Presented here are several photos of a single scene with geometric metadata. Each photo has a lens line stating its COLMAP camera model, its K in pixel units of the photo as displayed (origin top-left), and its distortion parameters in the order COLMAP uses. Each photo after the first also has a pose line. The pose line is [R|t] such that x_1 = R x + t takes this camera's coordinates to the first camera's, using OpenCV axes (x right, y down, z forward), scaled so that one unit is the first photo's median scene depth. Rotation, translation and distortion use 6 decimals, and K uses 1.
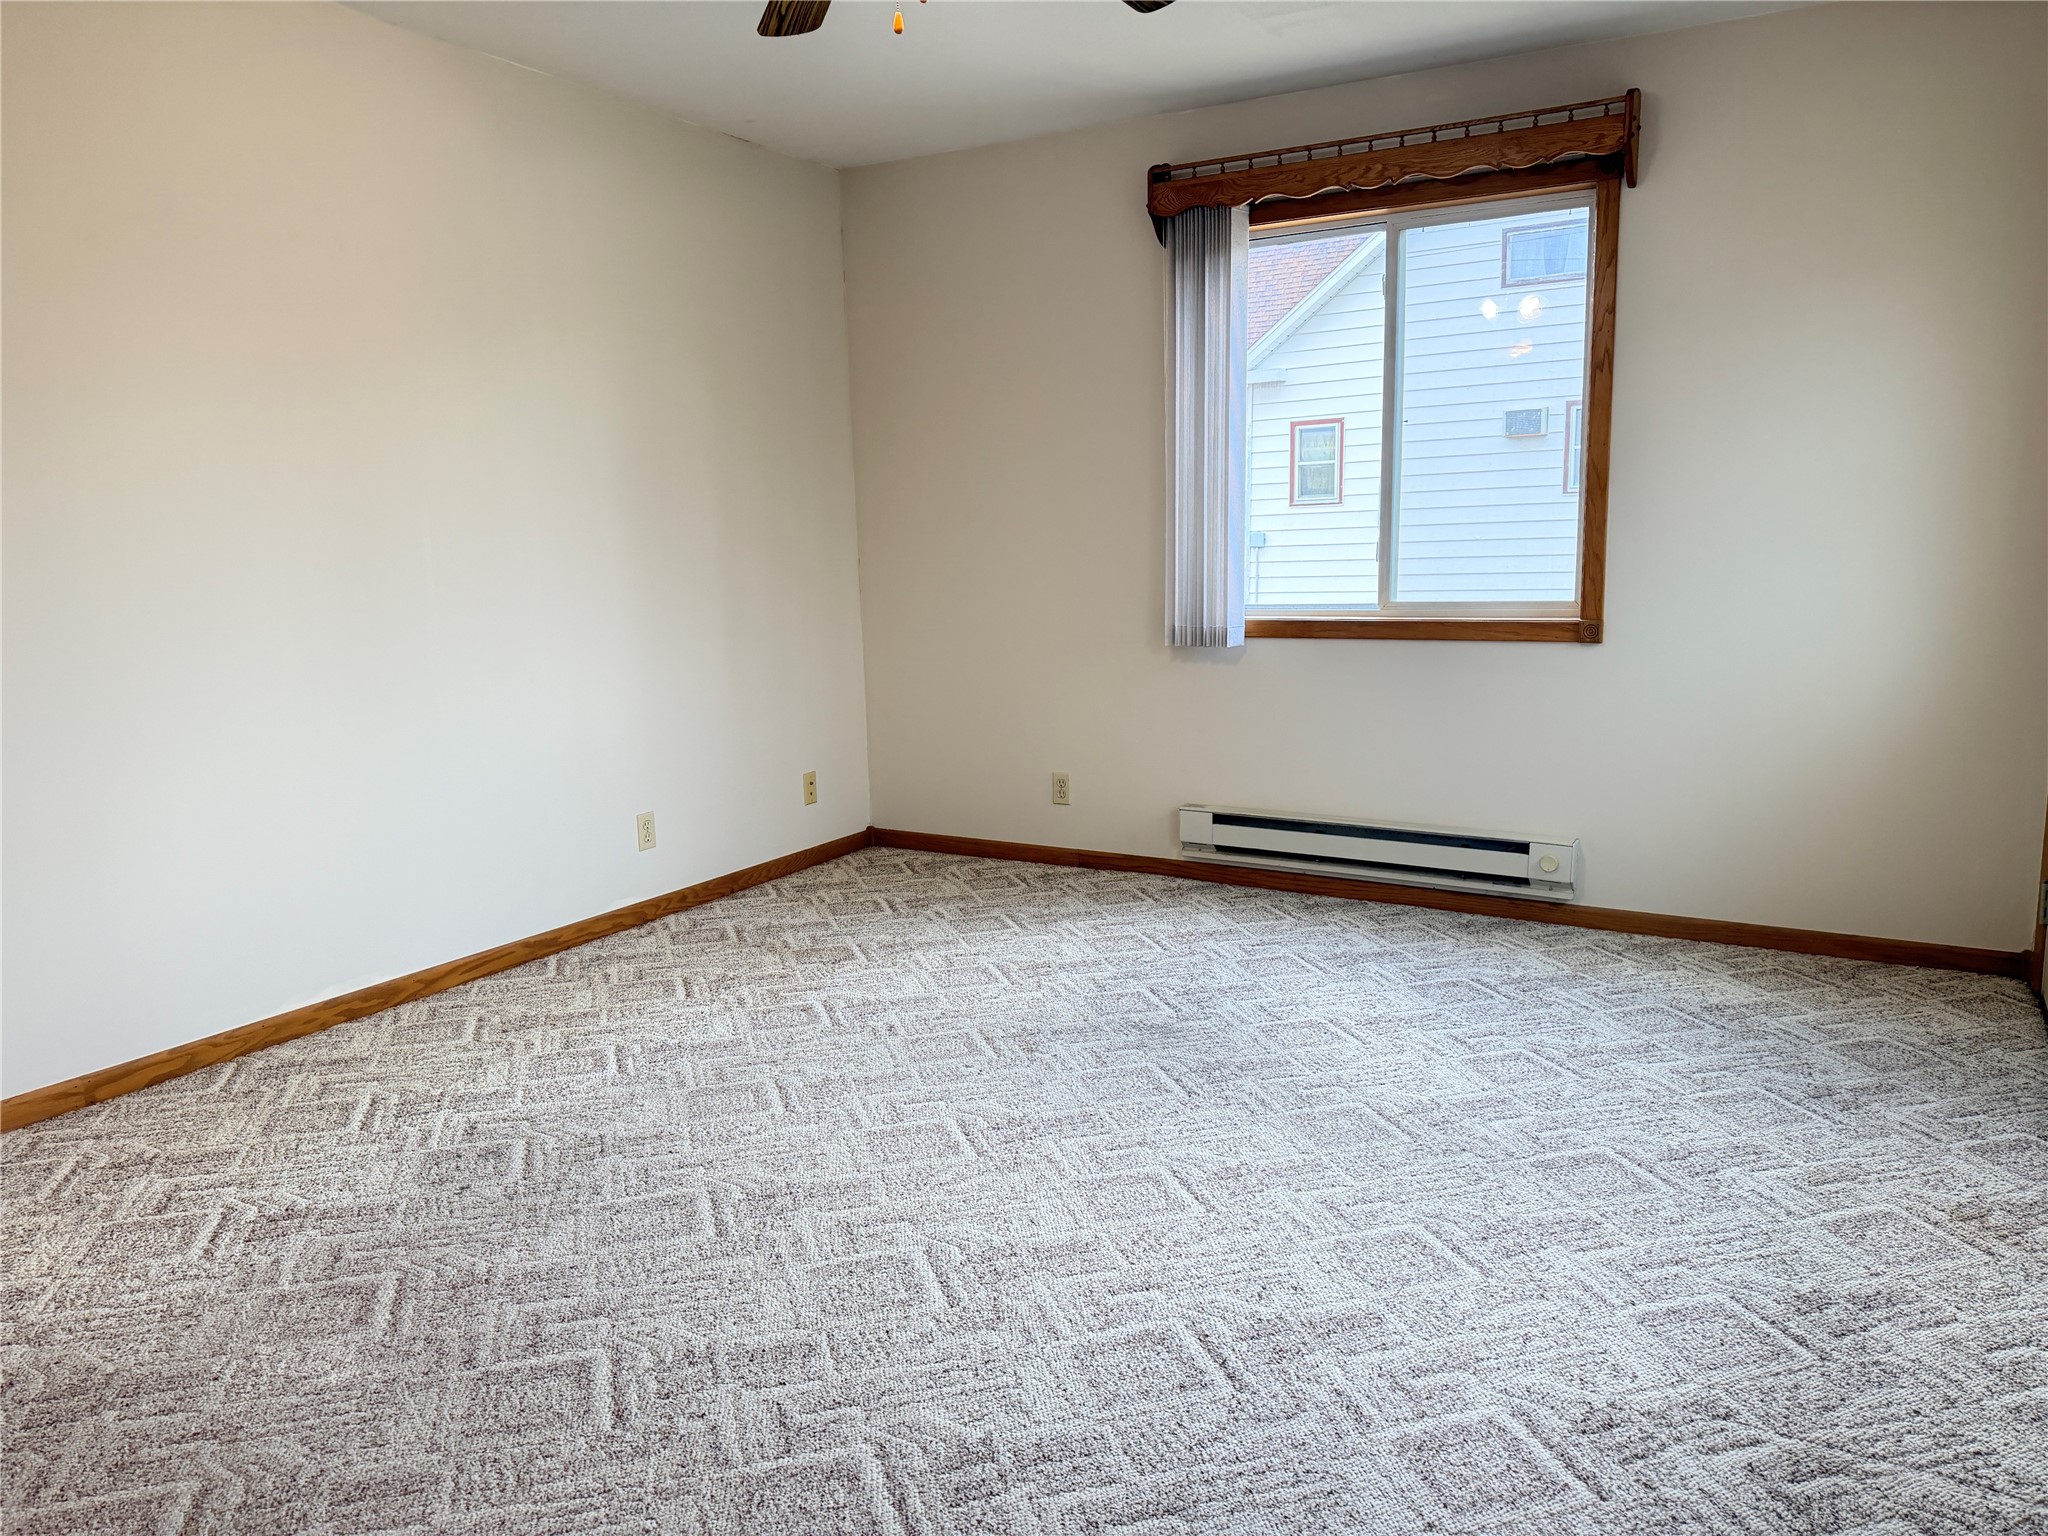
lens RADIAL K [[1429.6, 0, 1020.0], [0, 1429.6, 764.8], [0, 0, 1]] dist [0.148152, -0.240789]
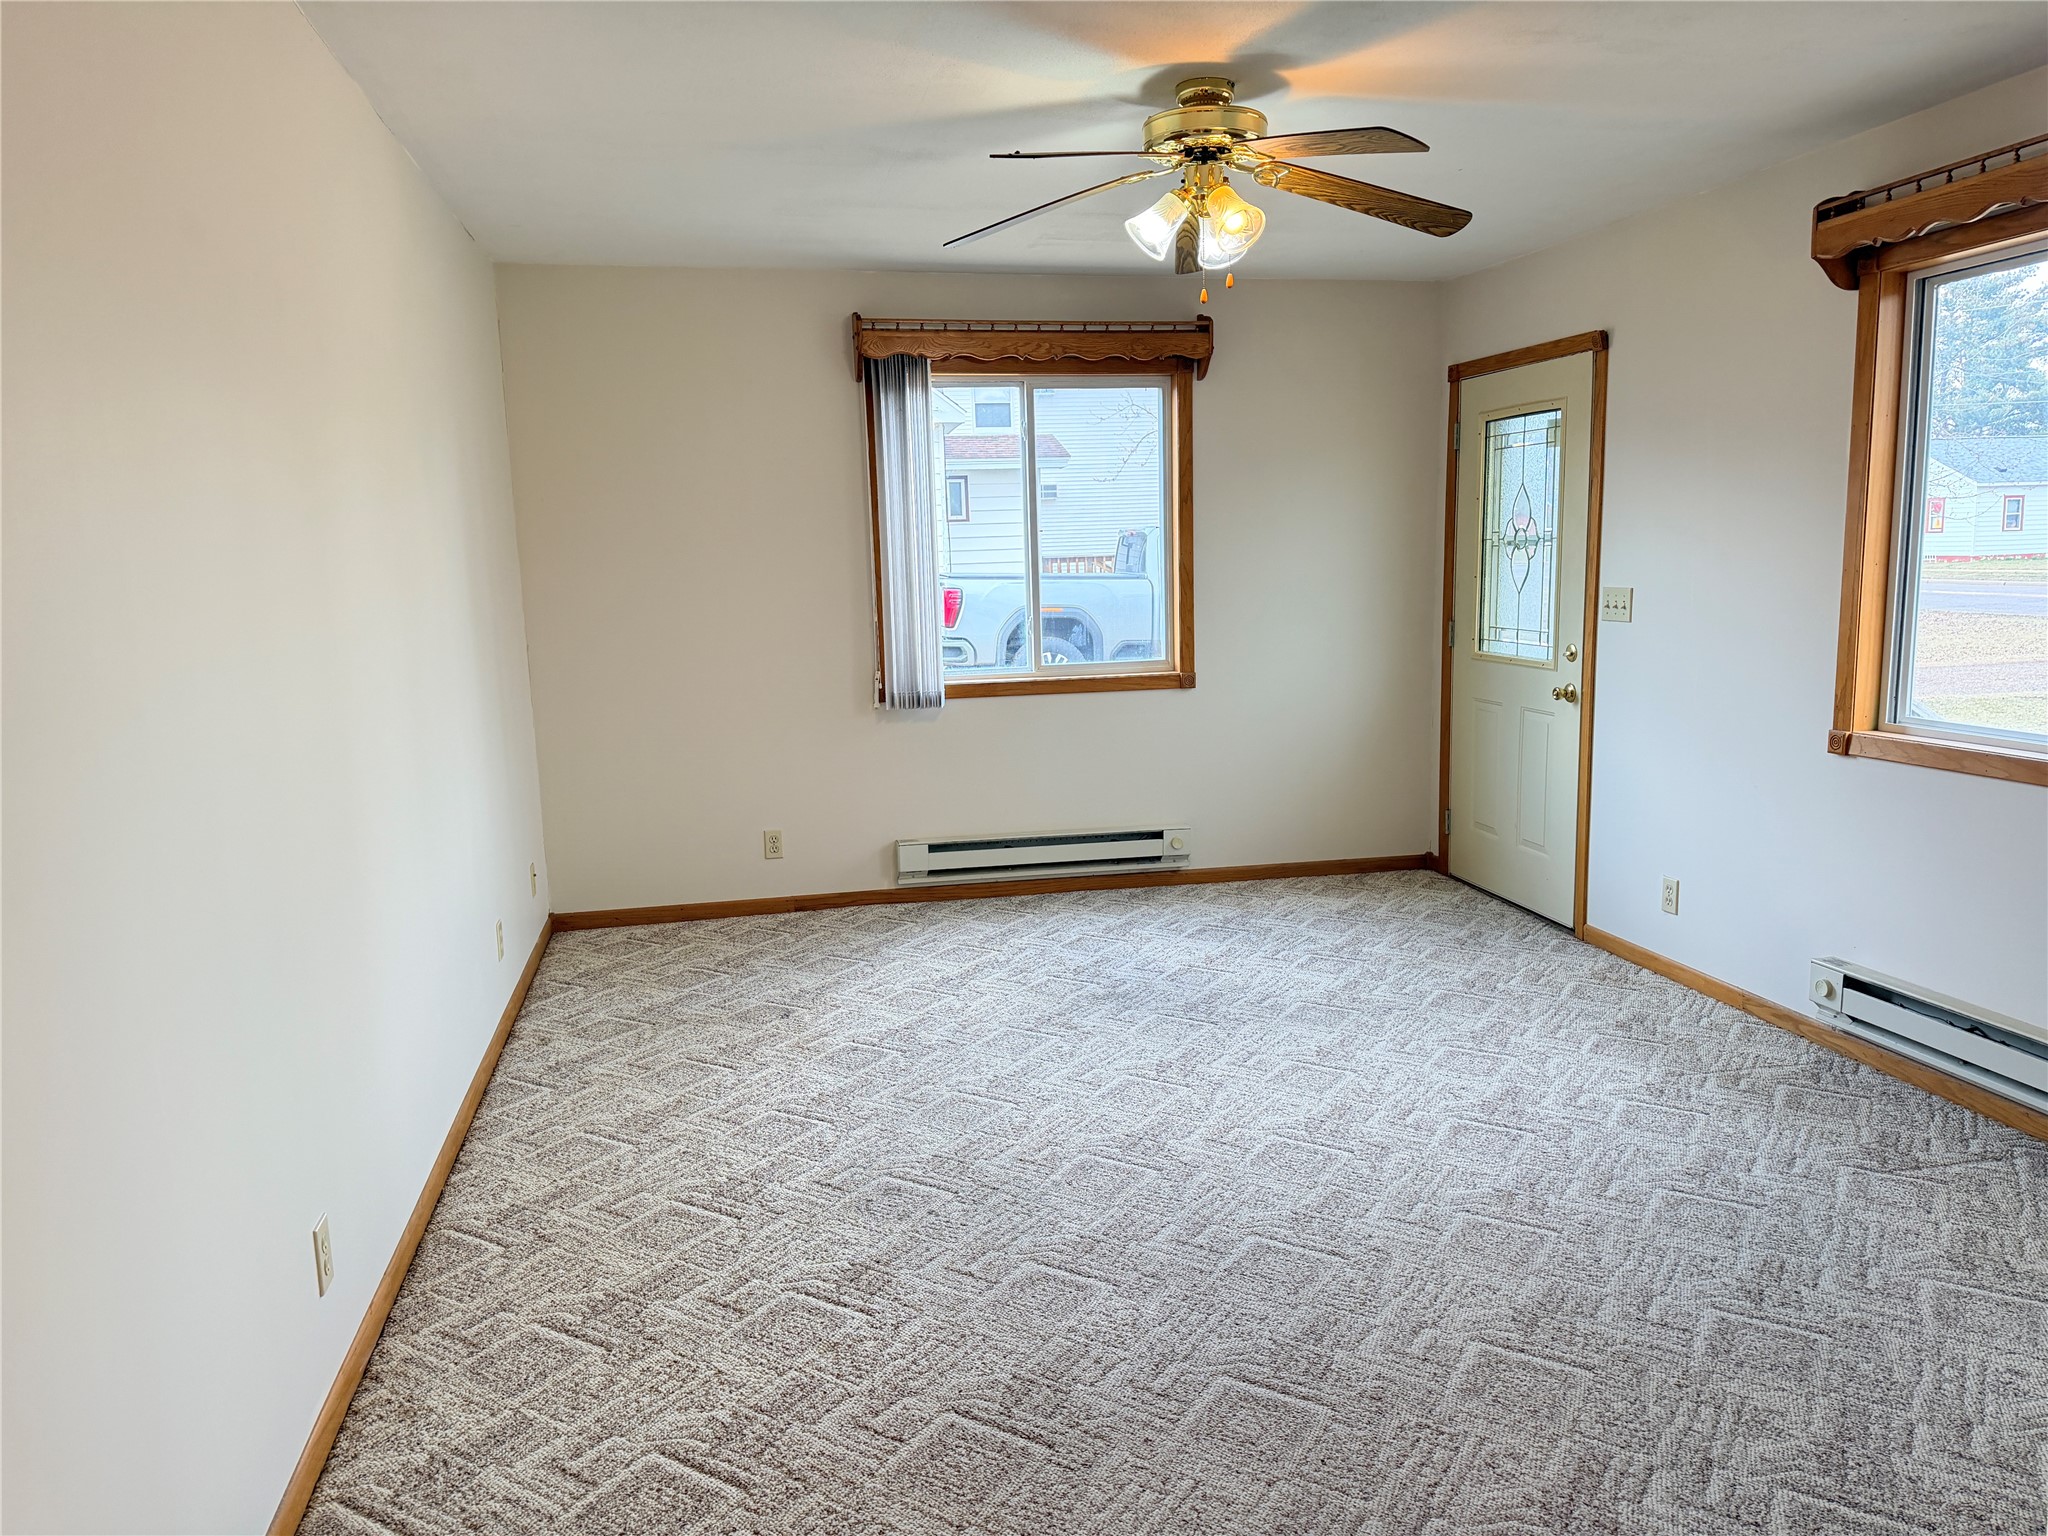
lens RADIAL K [[1444.8, 0, 1024.0], [0, 1444.8, 768.0], [0, 0, 1]] dist [0.123983, -0.124456]
pose [[0.745398, -0.100317, 0.659028, -0.746397], [0.115266, 0.993117, 0.020799, -0.057236], [-0.656579, 0.060460, 0.751831, 0.029098]]
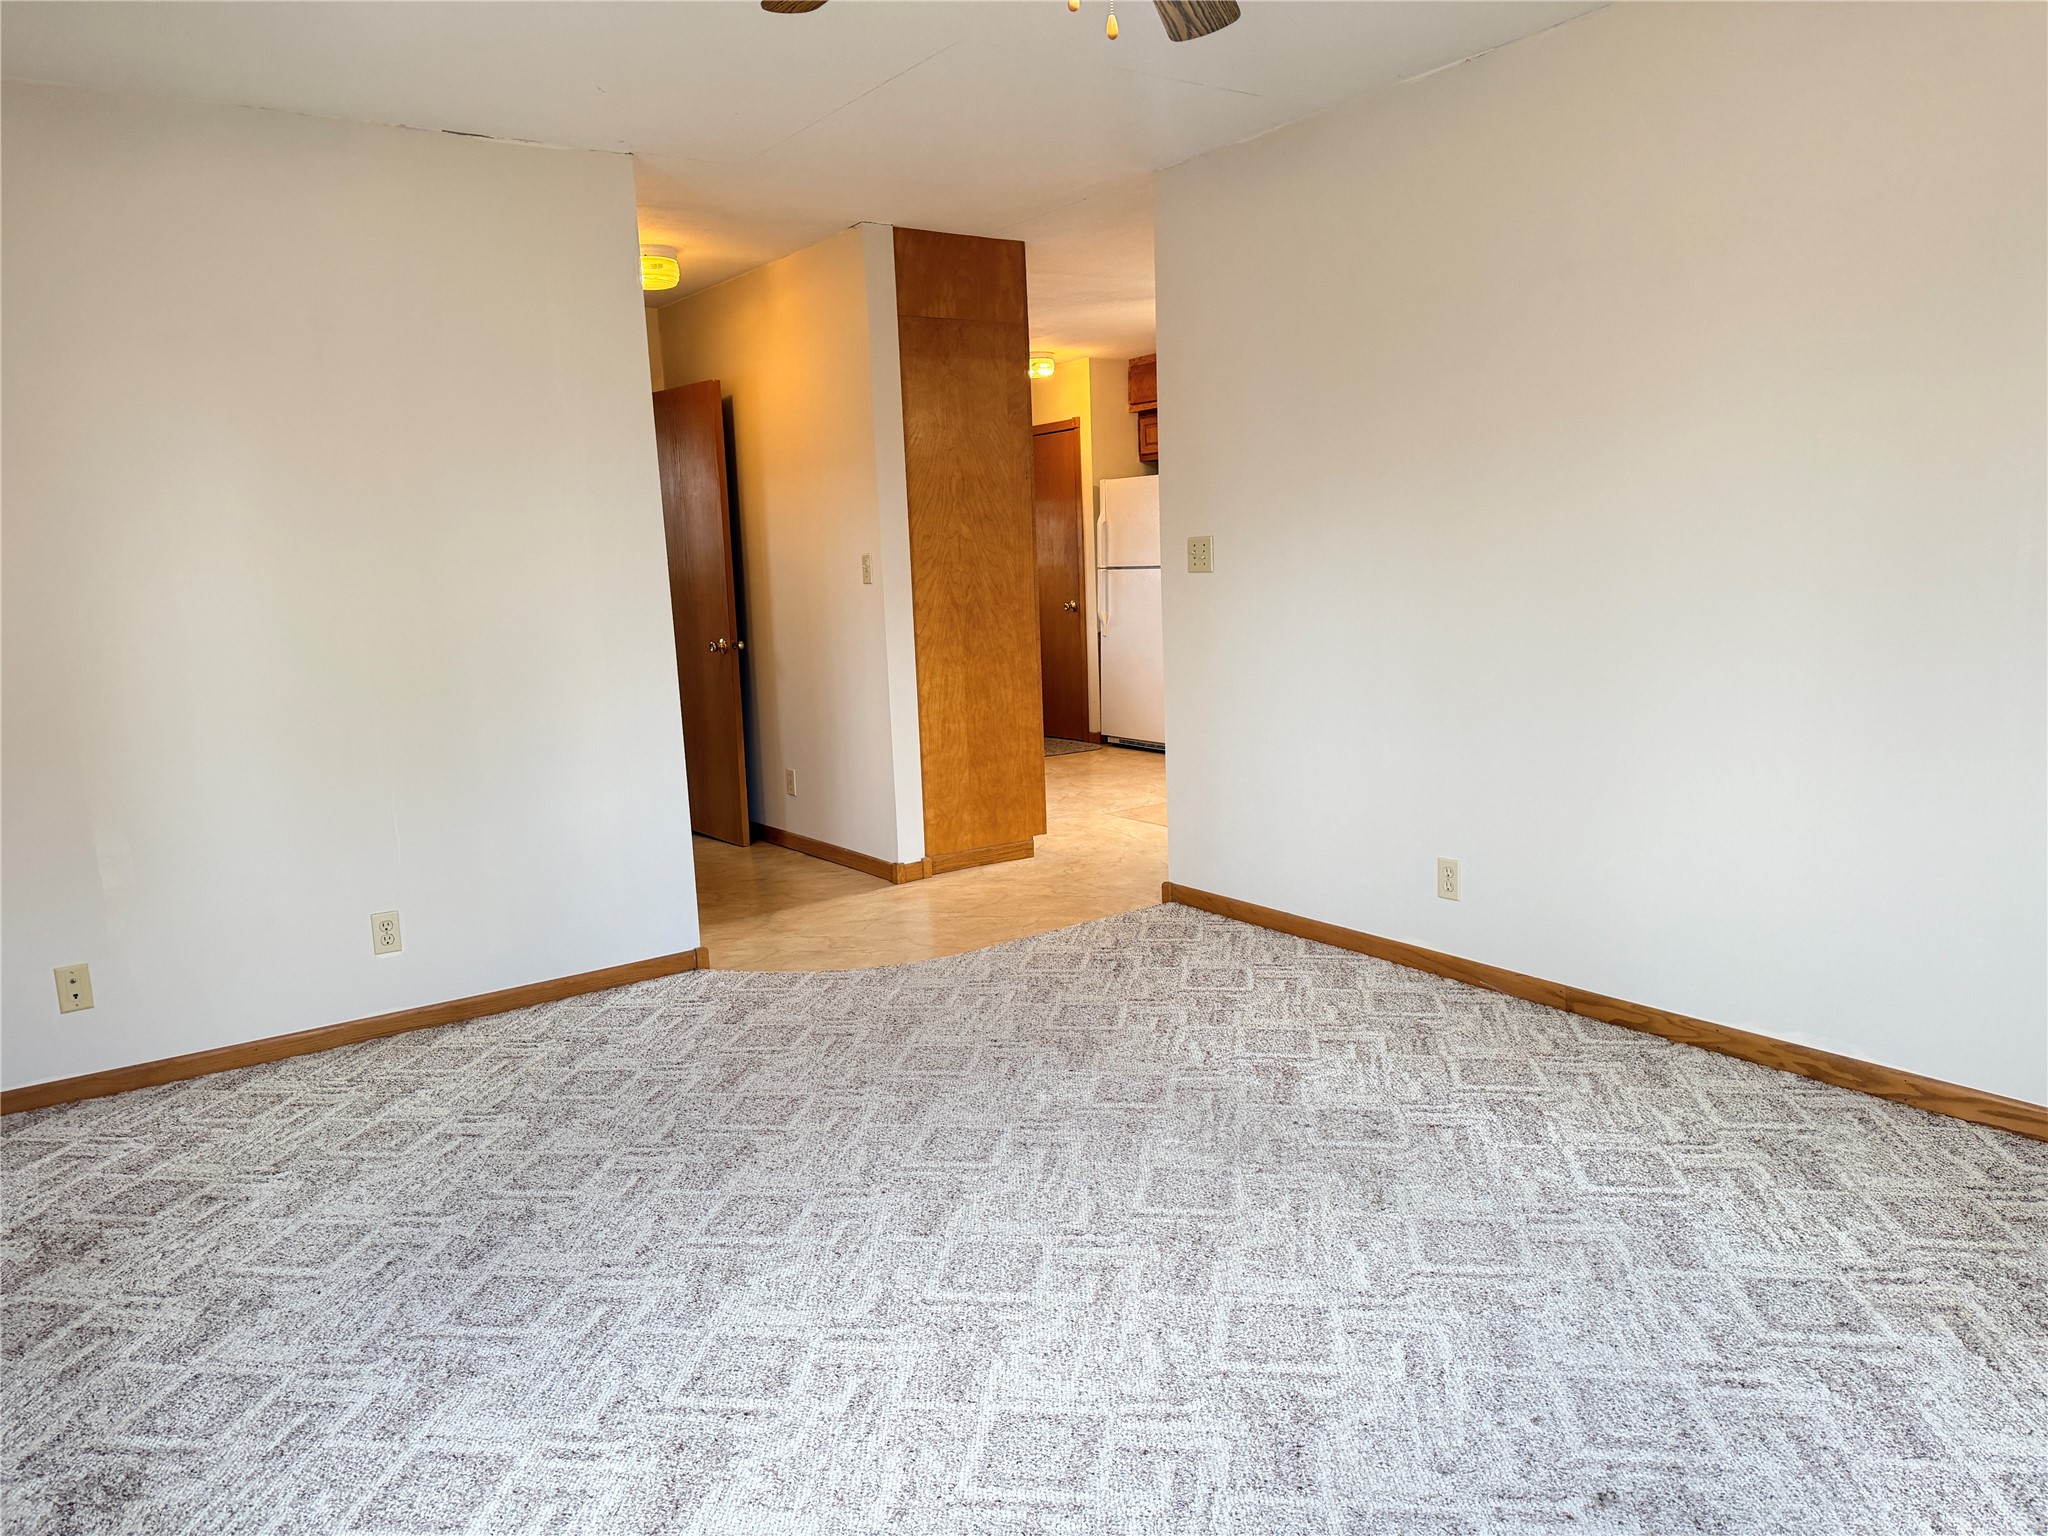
lens RADIAL K [[1423.3, 0, 1031.3], [0, 1423.3, 768.7], [0, 0, 1]] dist [0.139662, -0.200724]
pose [[-0.419936, 0.172378, -0.891033, 0.488324], [-0.092214, 0.968611, 0.230846, -0.165268], [0.902857, 0.179106, -0.390858, 0.840654]]
